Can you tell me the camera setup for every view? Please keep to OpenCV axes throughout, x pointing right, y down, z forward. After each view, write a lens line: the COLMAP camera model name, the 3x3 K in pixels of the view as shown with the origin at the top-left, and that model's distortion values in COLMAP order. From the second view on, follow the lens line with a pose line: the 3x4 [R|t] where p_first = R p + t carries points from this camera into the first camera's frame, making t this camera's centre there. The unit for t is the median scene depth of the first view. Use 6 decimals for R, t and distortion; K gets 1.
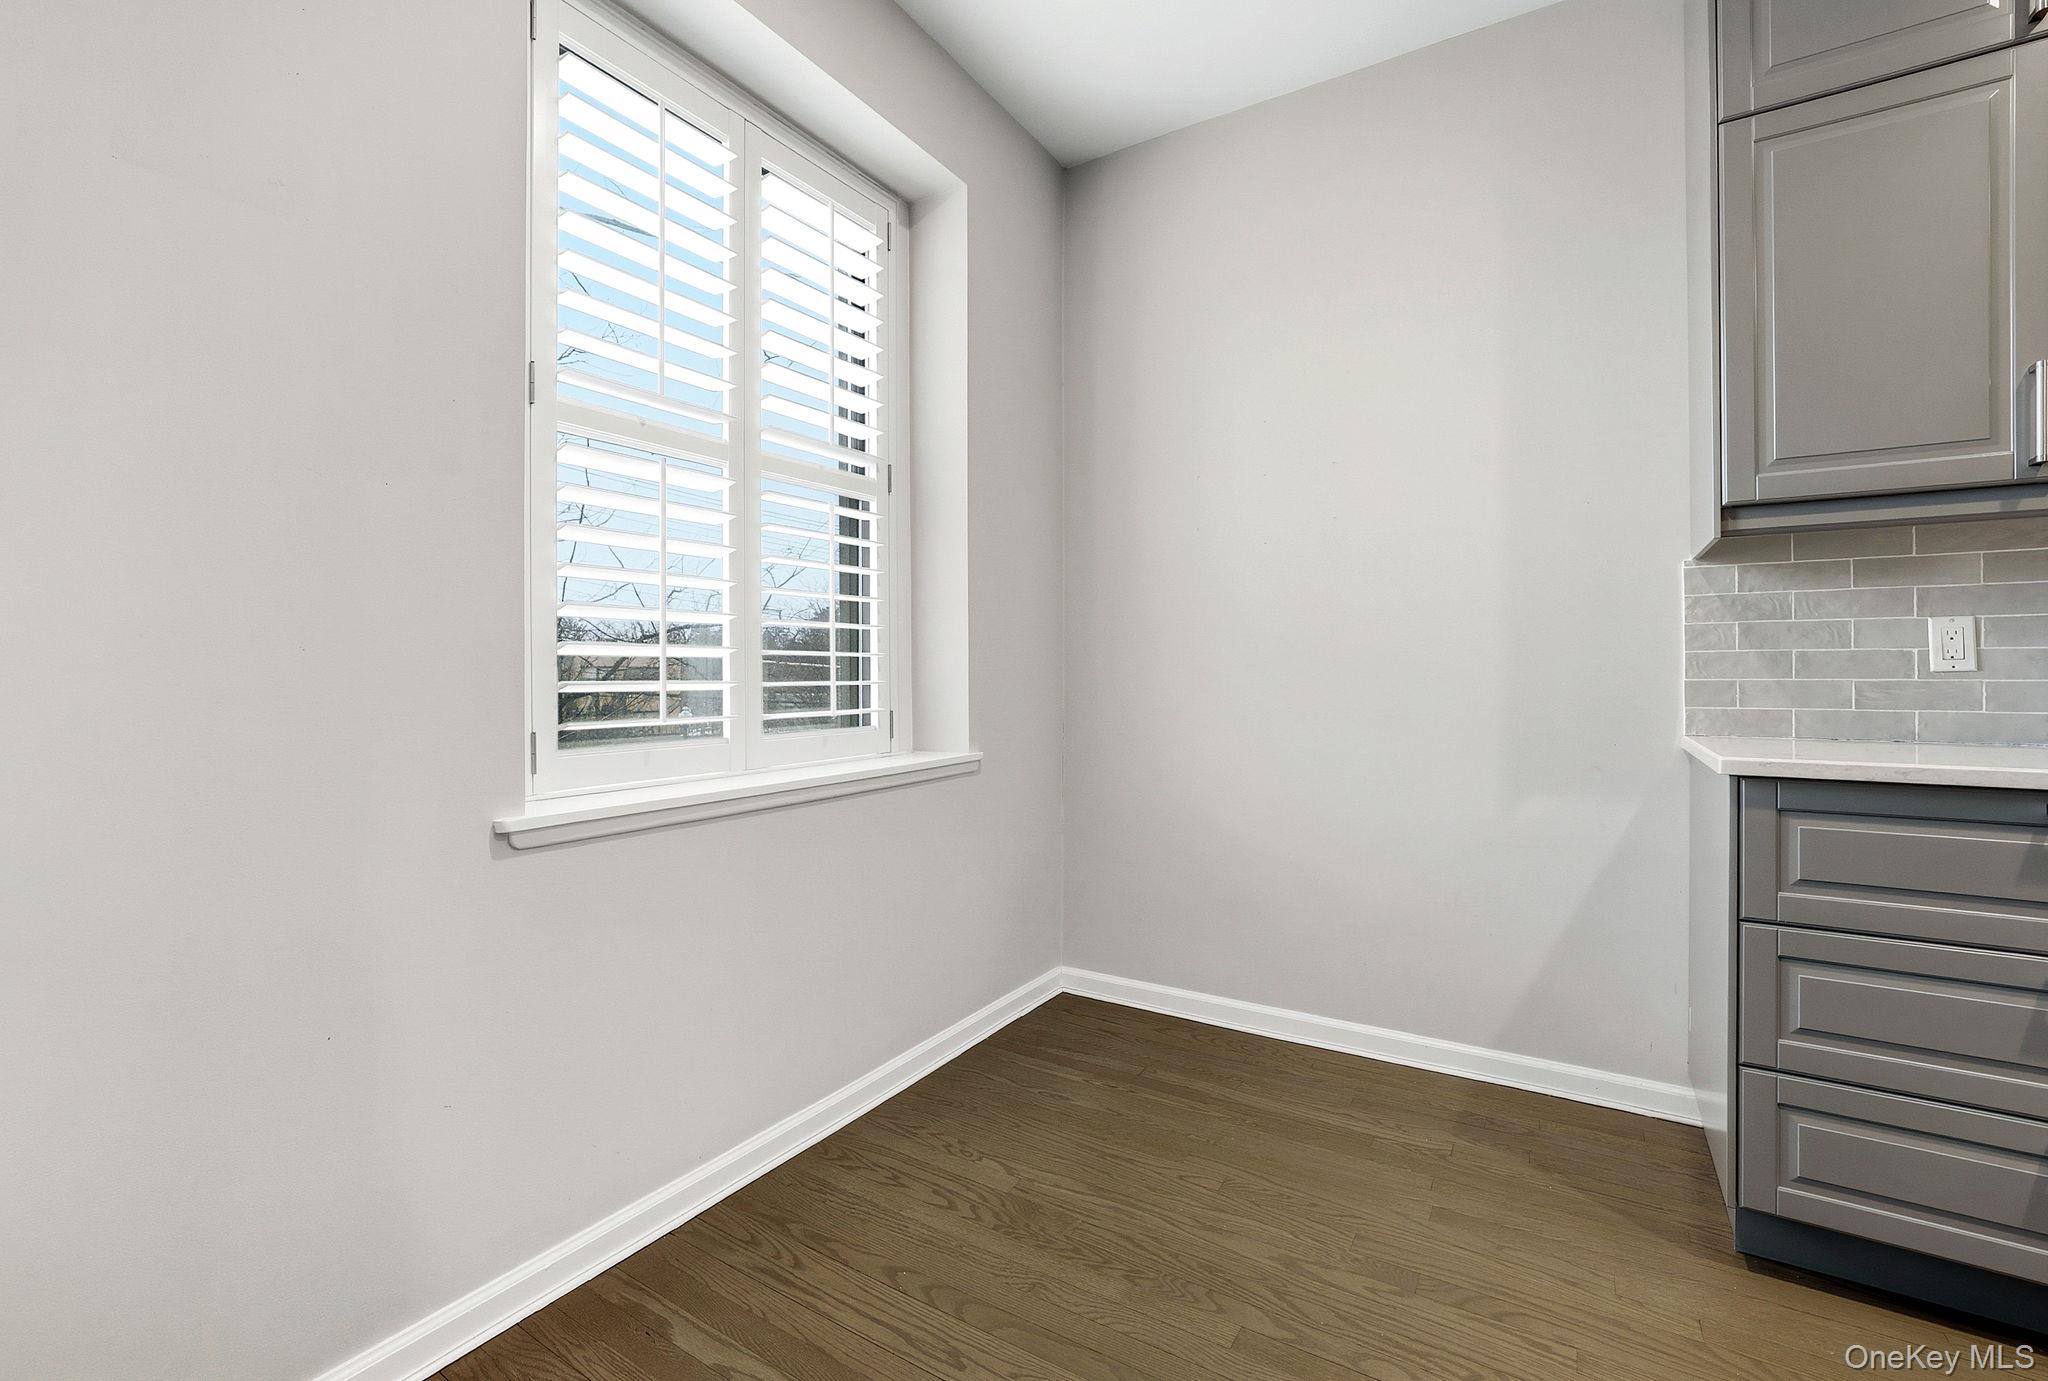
lens RADIAL K [[892.5, 0, 1028.5], [0, 892.5, 664.3], [0, 0, 1]] dist [-0.002244, -0.000291]
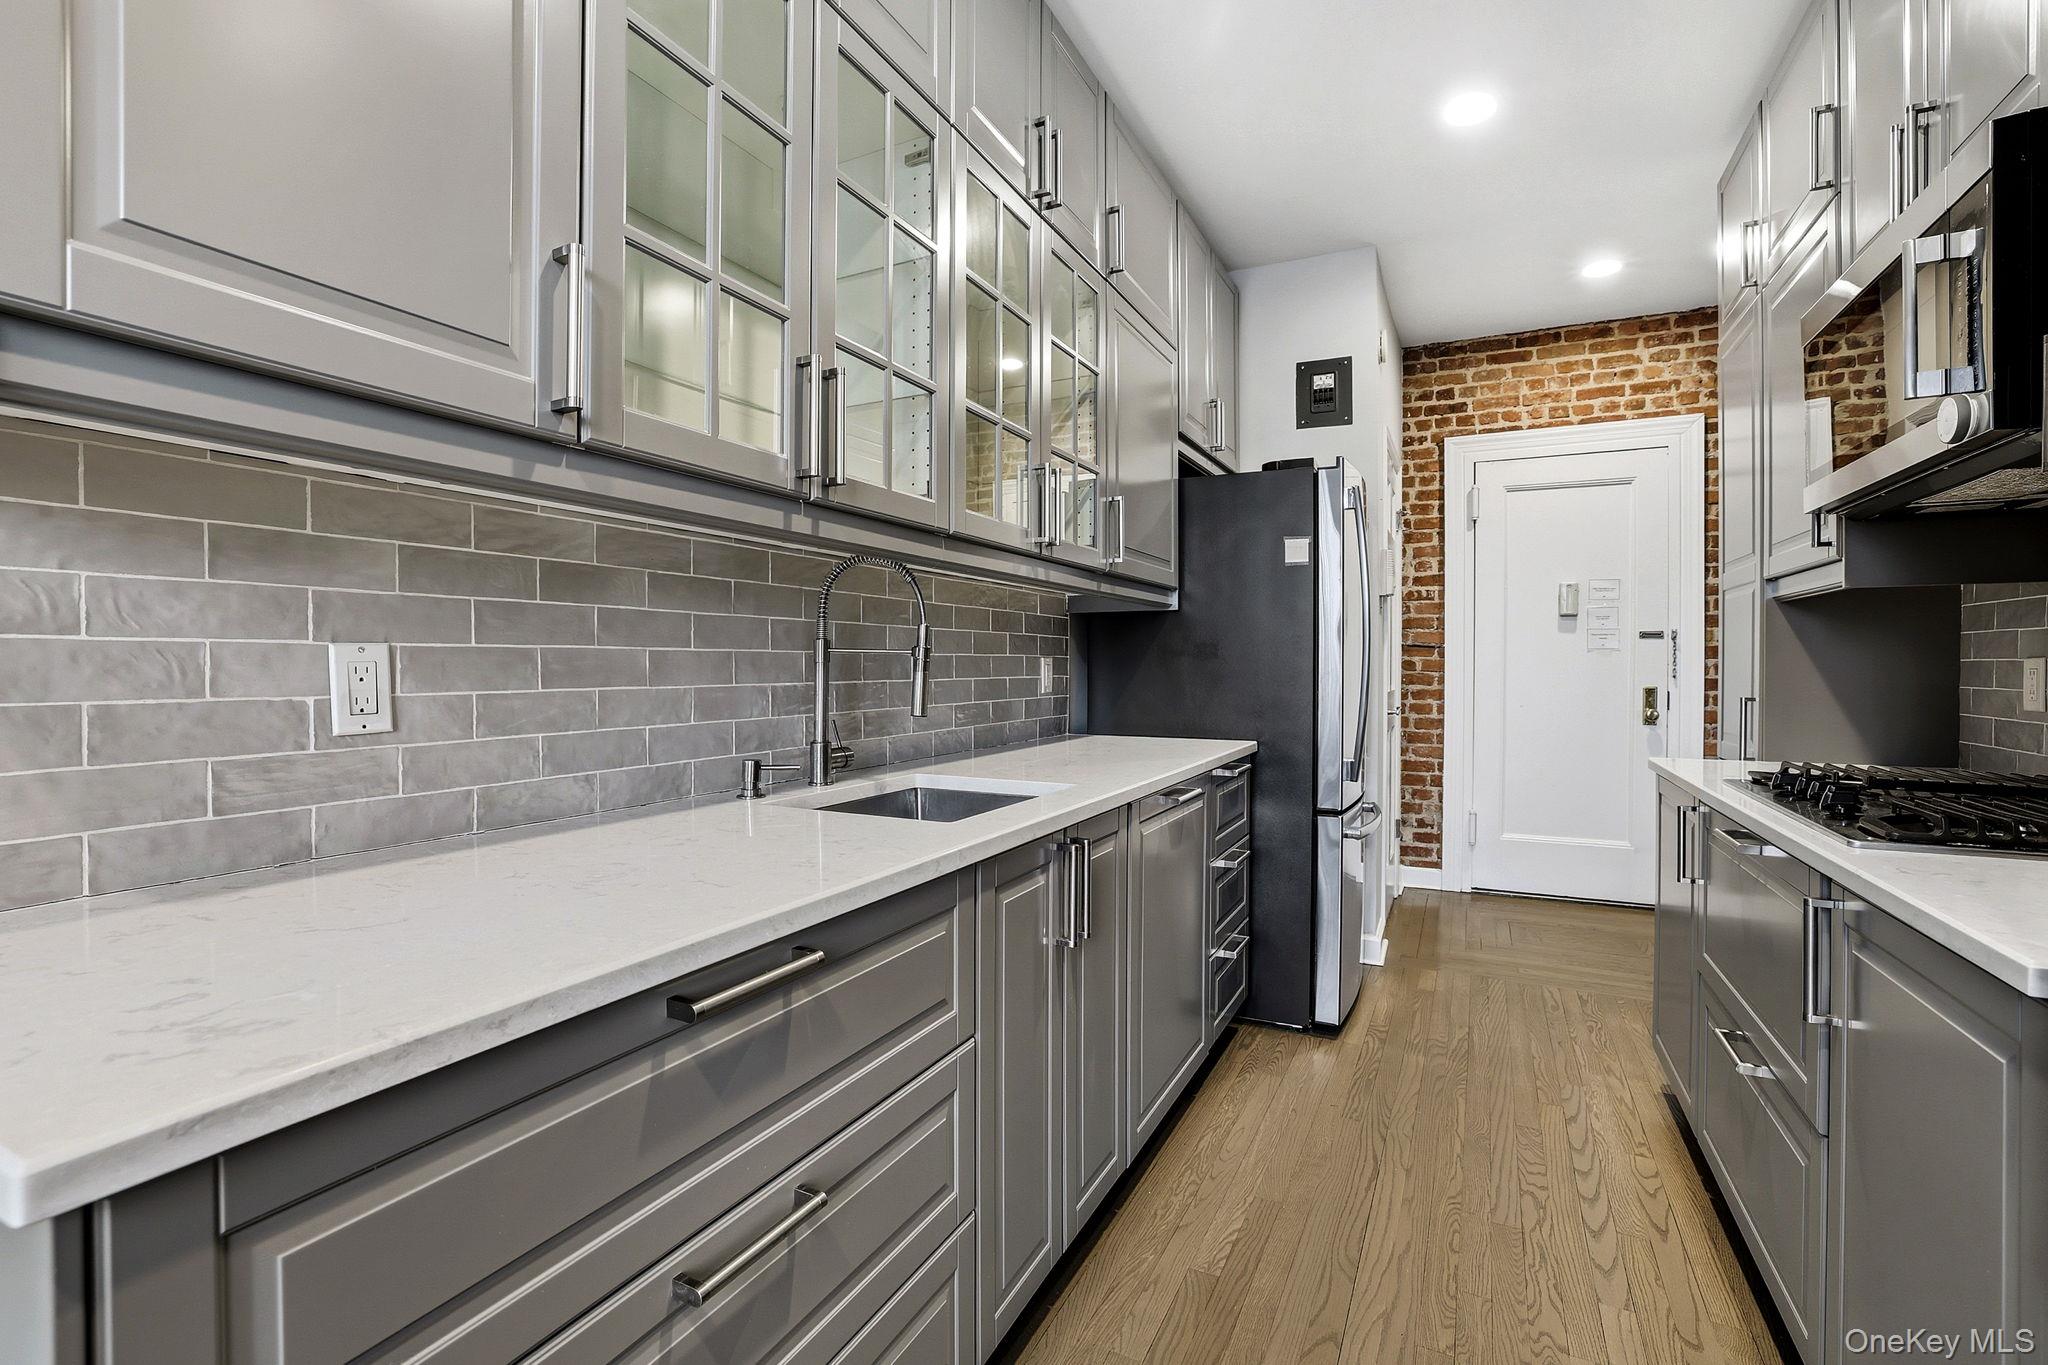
lens RADIAL K [[891.8, 0, 1021.0], [0, 891.8, 673.9], [0, 0, 1]] dist [-0.052658, 0.015735]
pose [[-0.078209, -0.010056, 0.996886, 0.408712], [-0.011621, 0.999890, 0.009175, -0.042540], [-0.996869, -0.010868, -0.078317, 0.589930]]
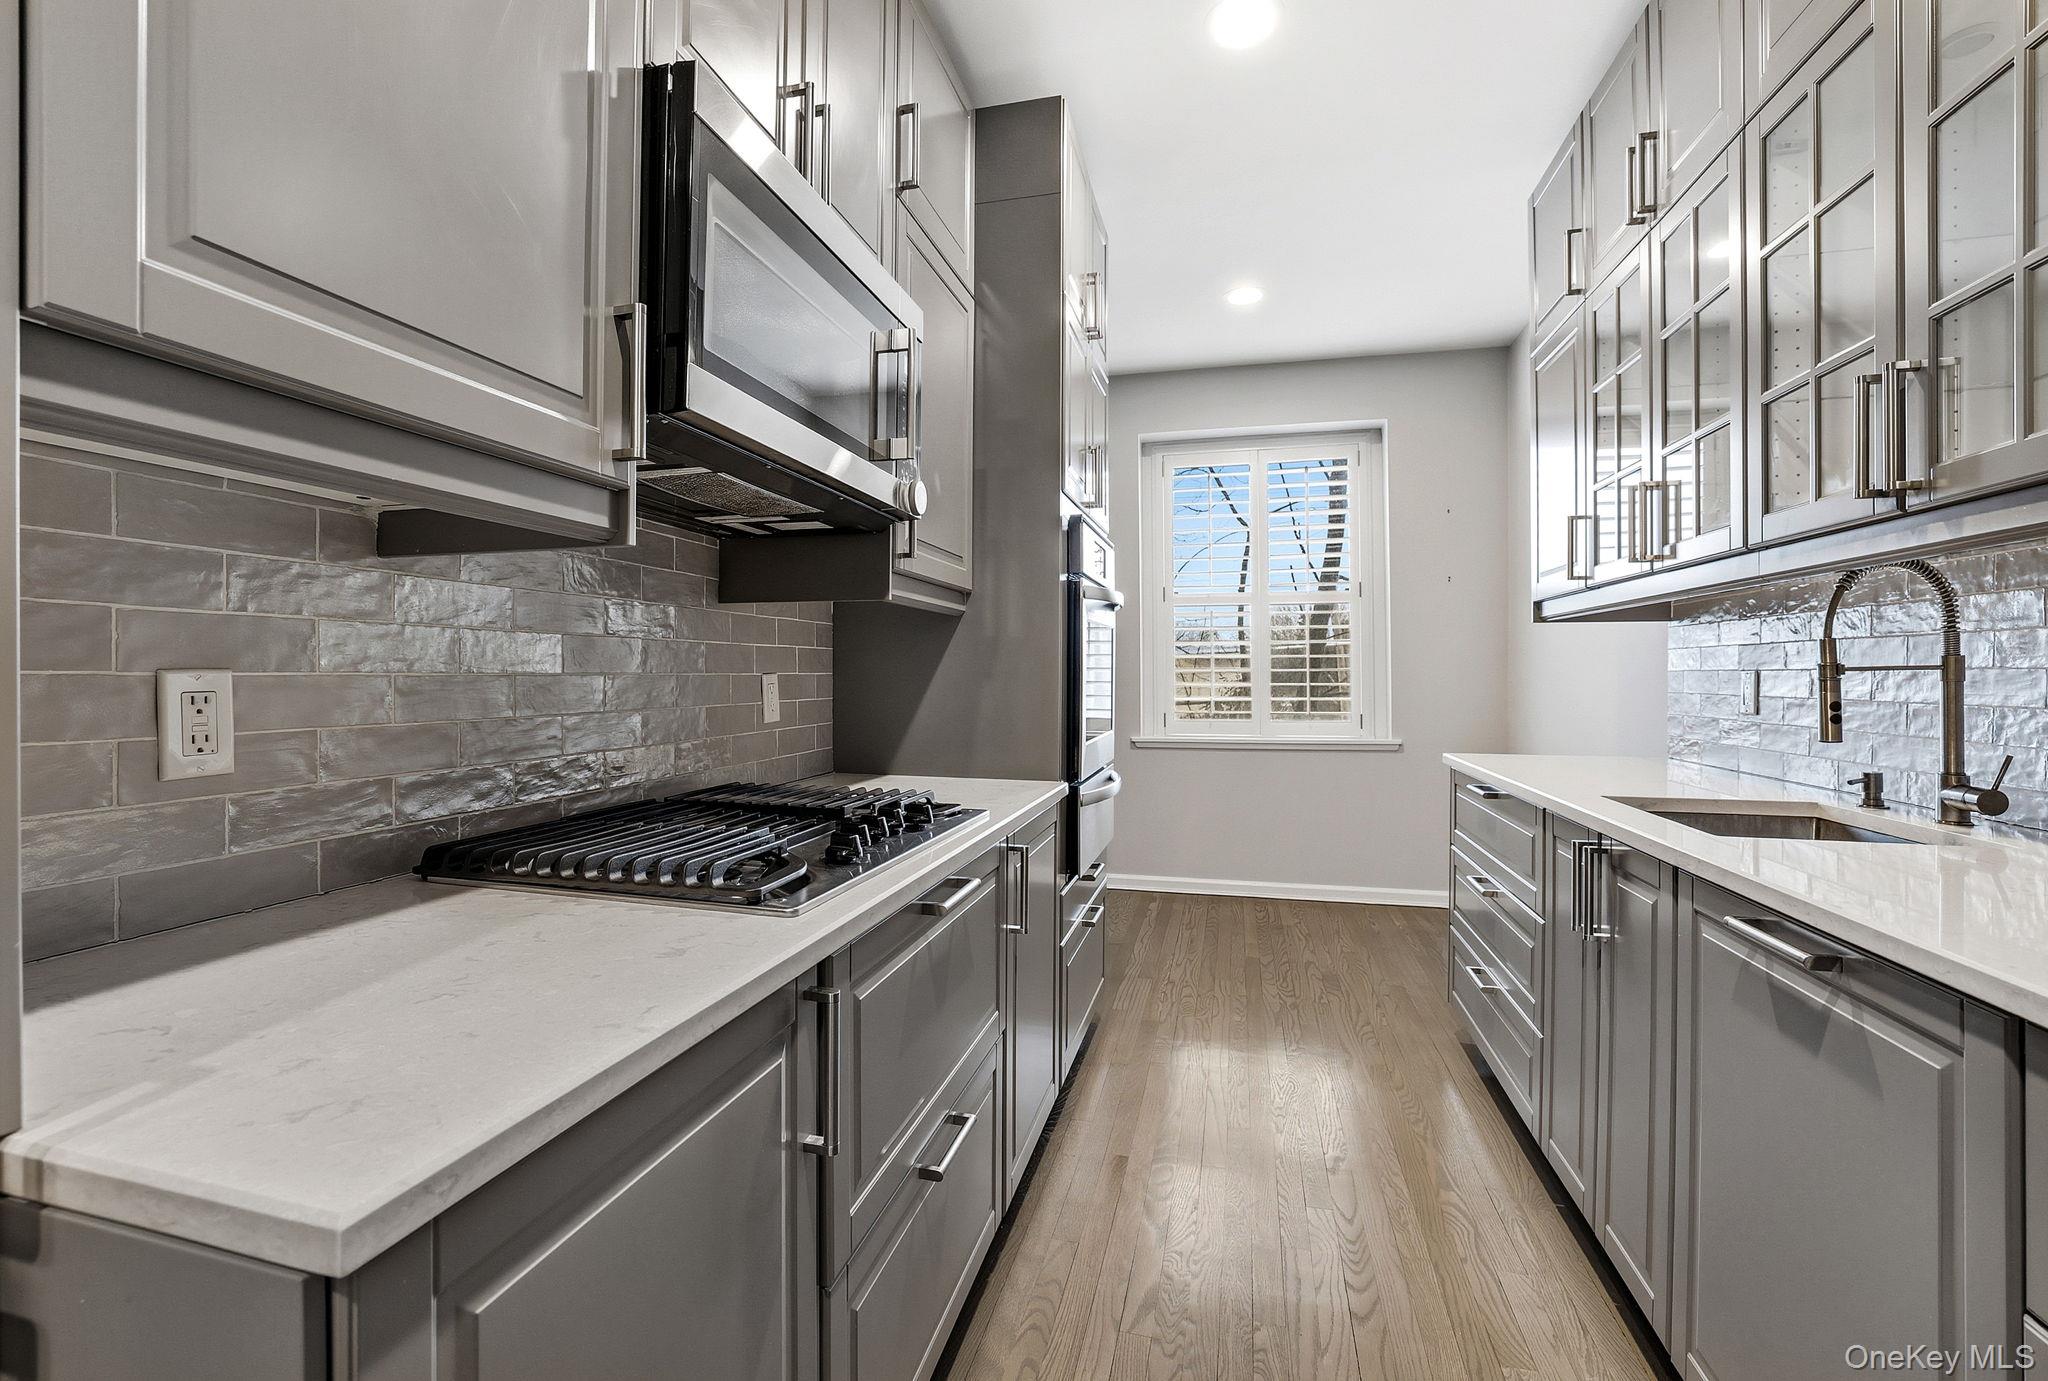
lens RADIAL K [[881.4, 0, 1004.6], [0, 881.4, 671.5], [0, 0, 1]] dist [-0.044479, 0.017171]
pose [[0.290078, -0.001953, -0.957001, 1.866896], [0.009837, 0.999951, 0.000941, -0.062231], [0.956953, -0.009687, 0.290083, -0.315380]]
